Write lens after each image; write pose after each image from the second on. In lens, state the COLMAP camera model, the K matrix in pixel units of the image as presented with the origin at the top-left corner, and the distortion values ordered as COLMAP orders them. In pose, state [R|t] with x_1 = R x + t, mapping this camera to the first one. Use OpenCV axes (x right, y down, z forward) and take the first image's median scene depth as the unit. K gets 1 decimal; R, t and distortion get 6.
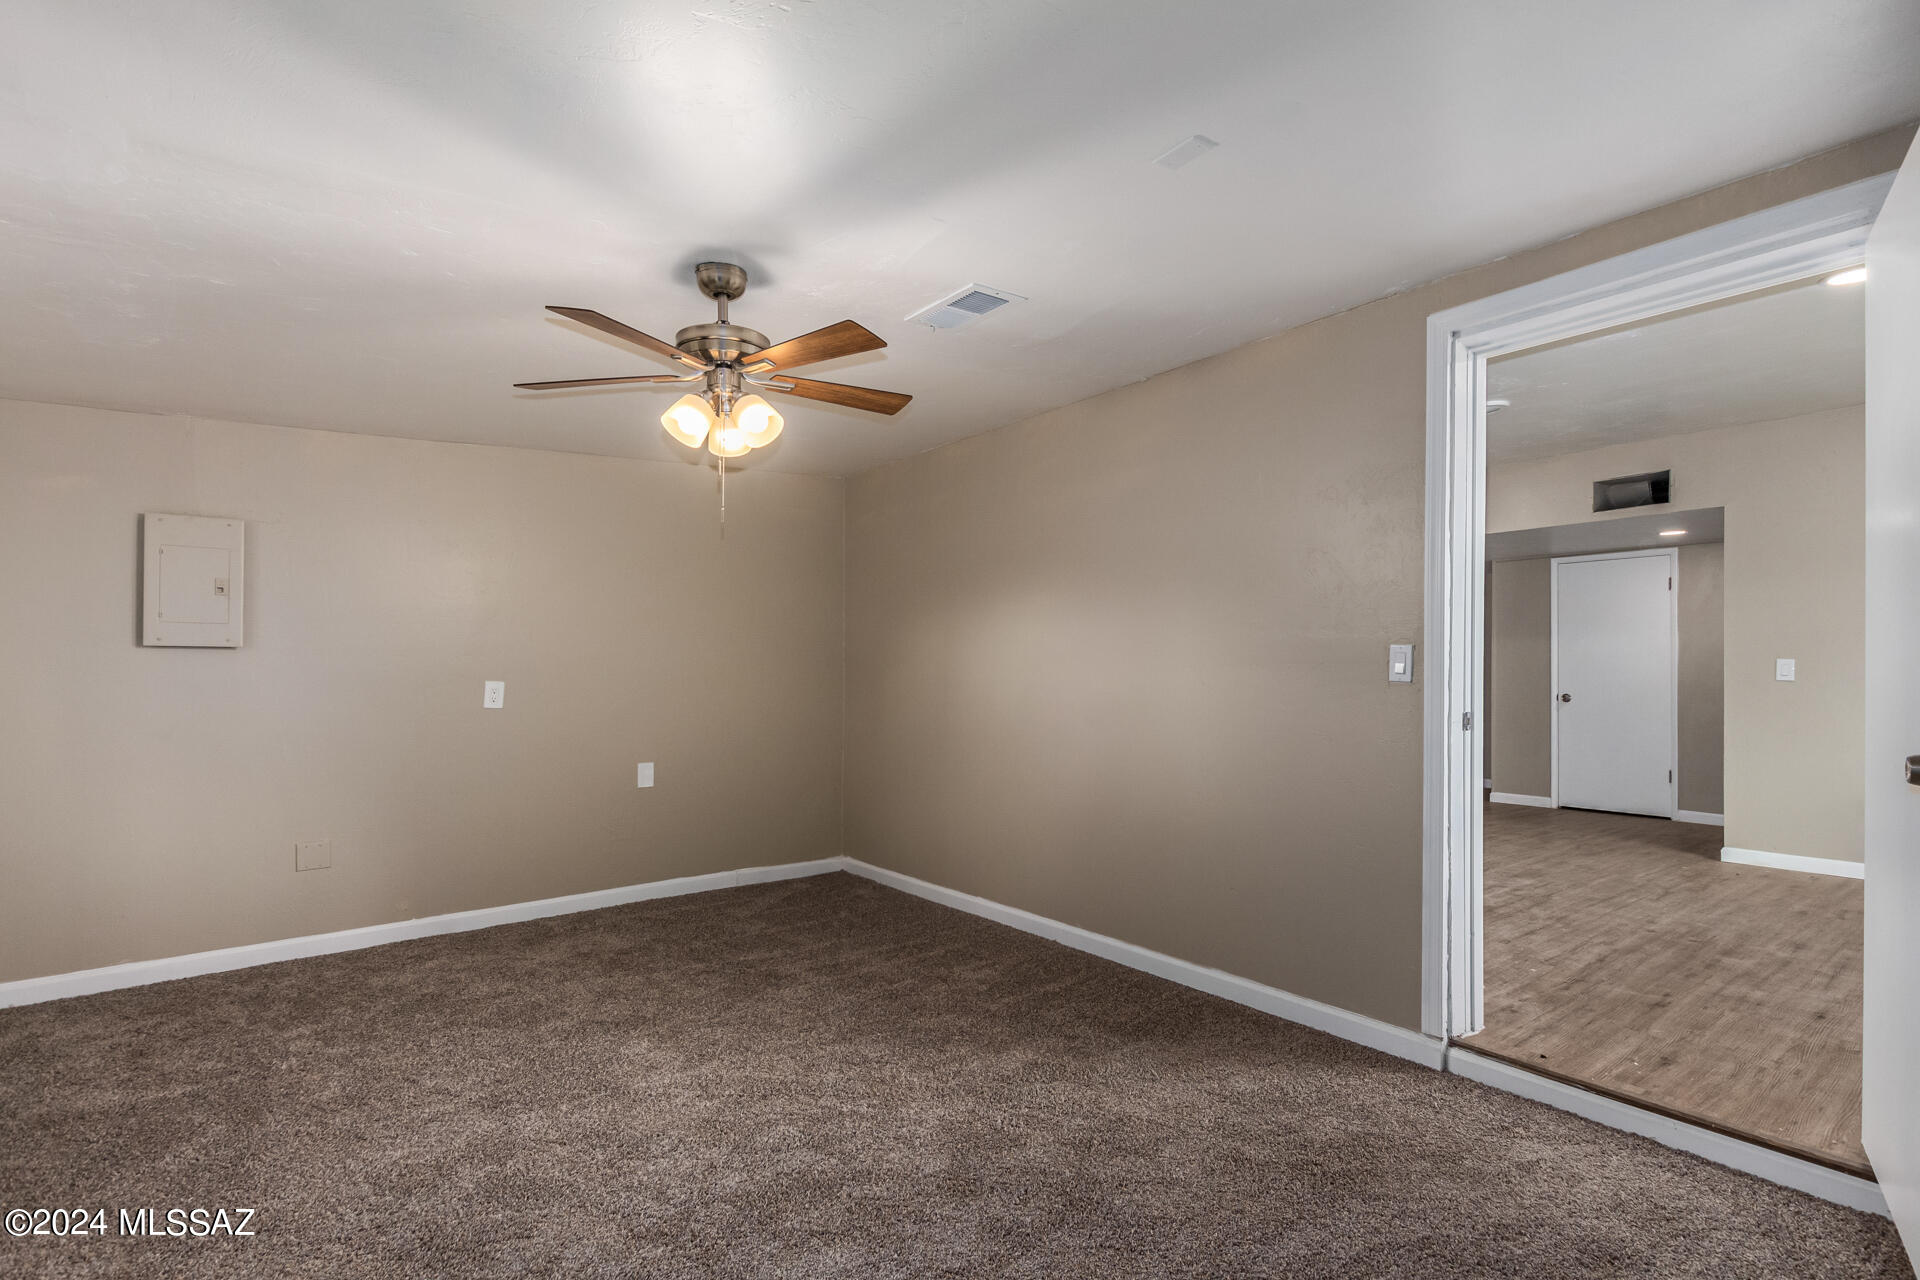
lens RADIAL K [[924.3, 0, 1016.6], [0, 924.3, 647.8], [0, 0, 1]] dist [0.002609, -0.000415]
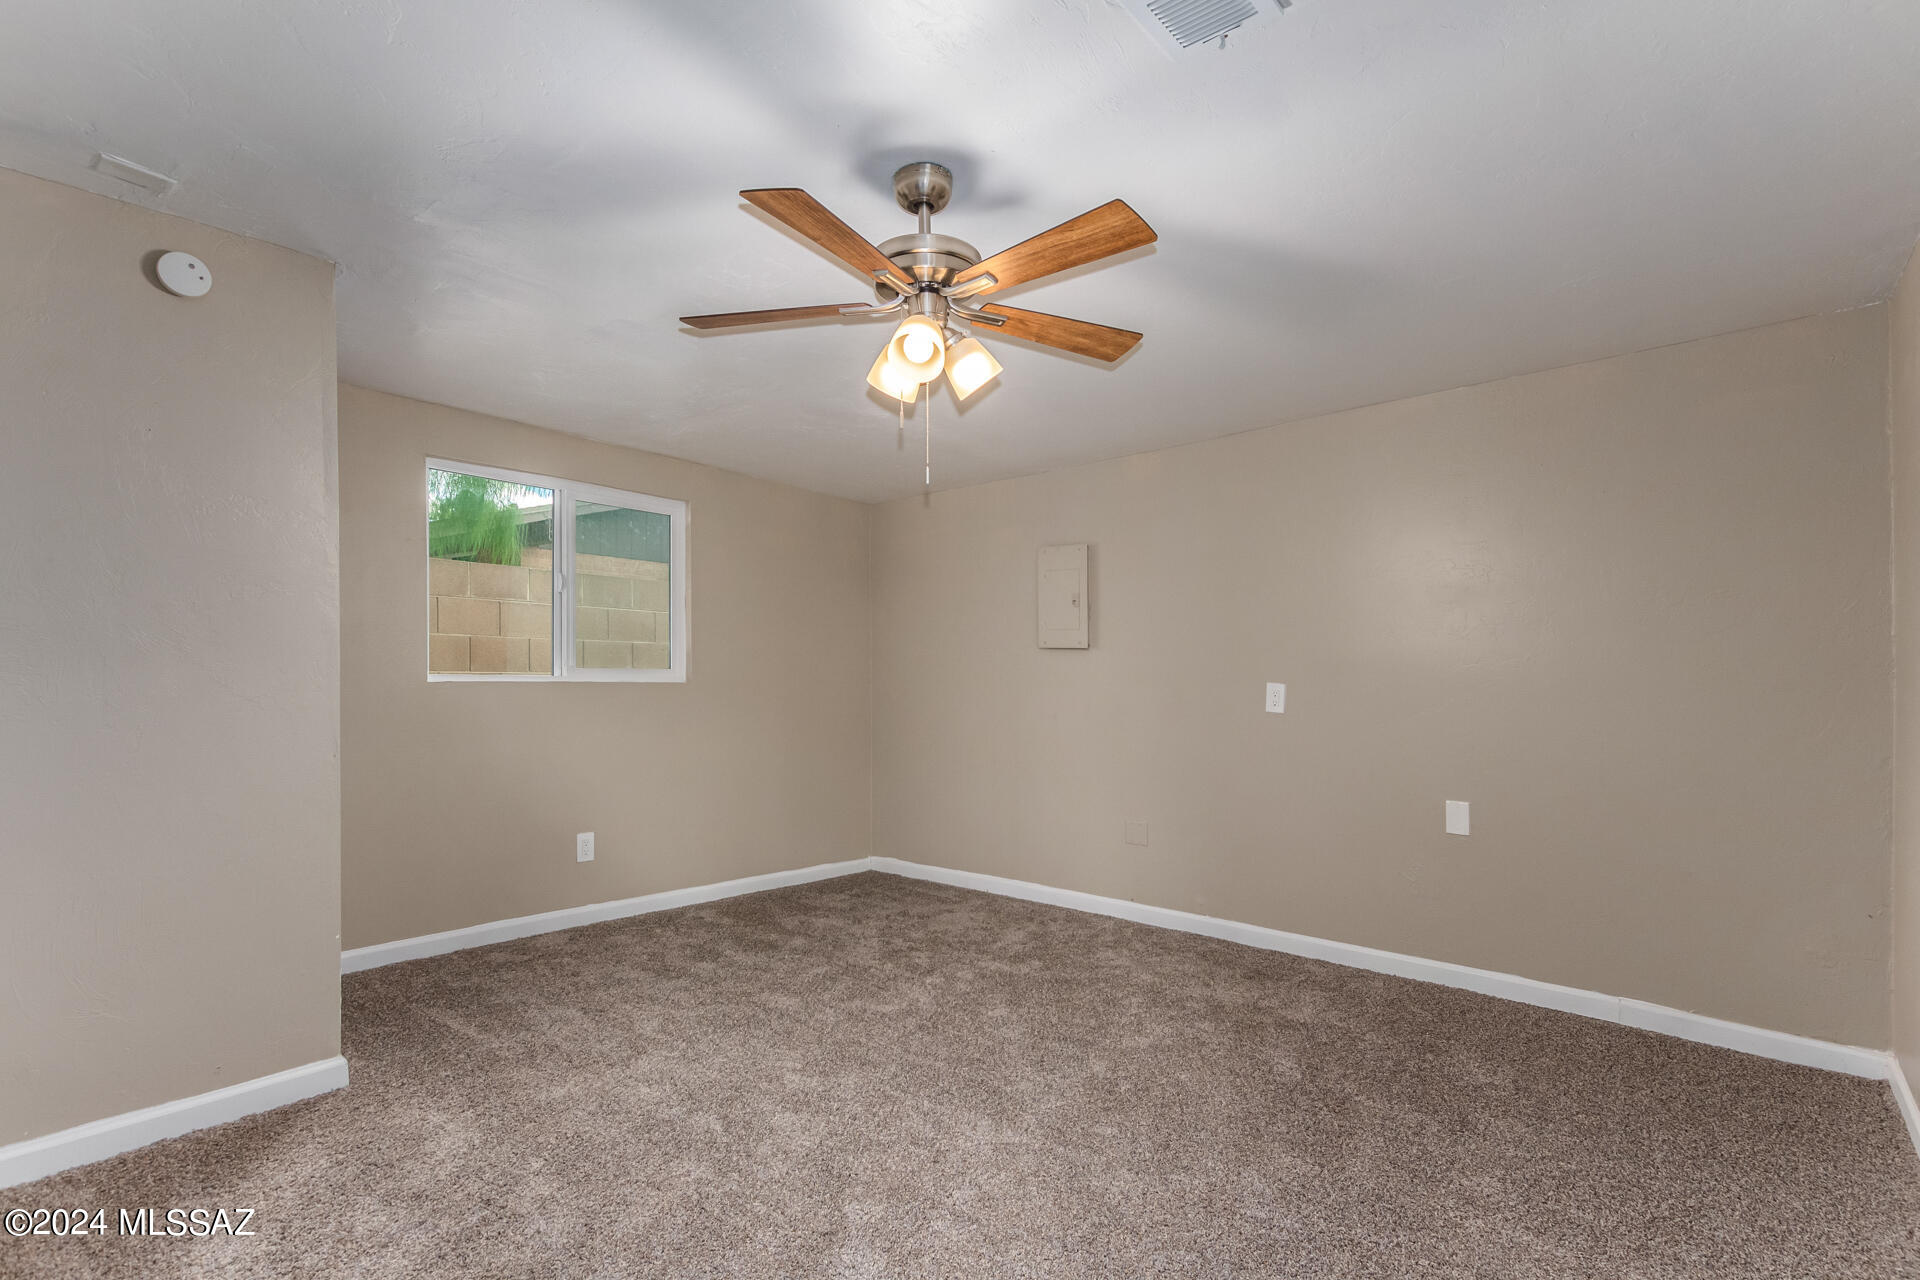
lens RADIAL K [[947.0, 0, 955.6], [0, 947.0, 650.0], [0, 0, 1]] dist [0.001389, 0.000050]
pose [[0.169183, -0.010634, -0.985527, 0.347558], [0.000645, 0.999943, -0.010679, 0.014462], [0.985584, 0.001171, 0.169180, 0.593268]]
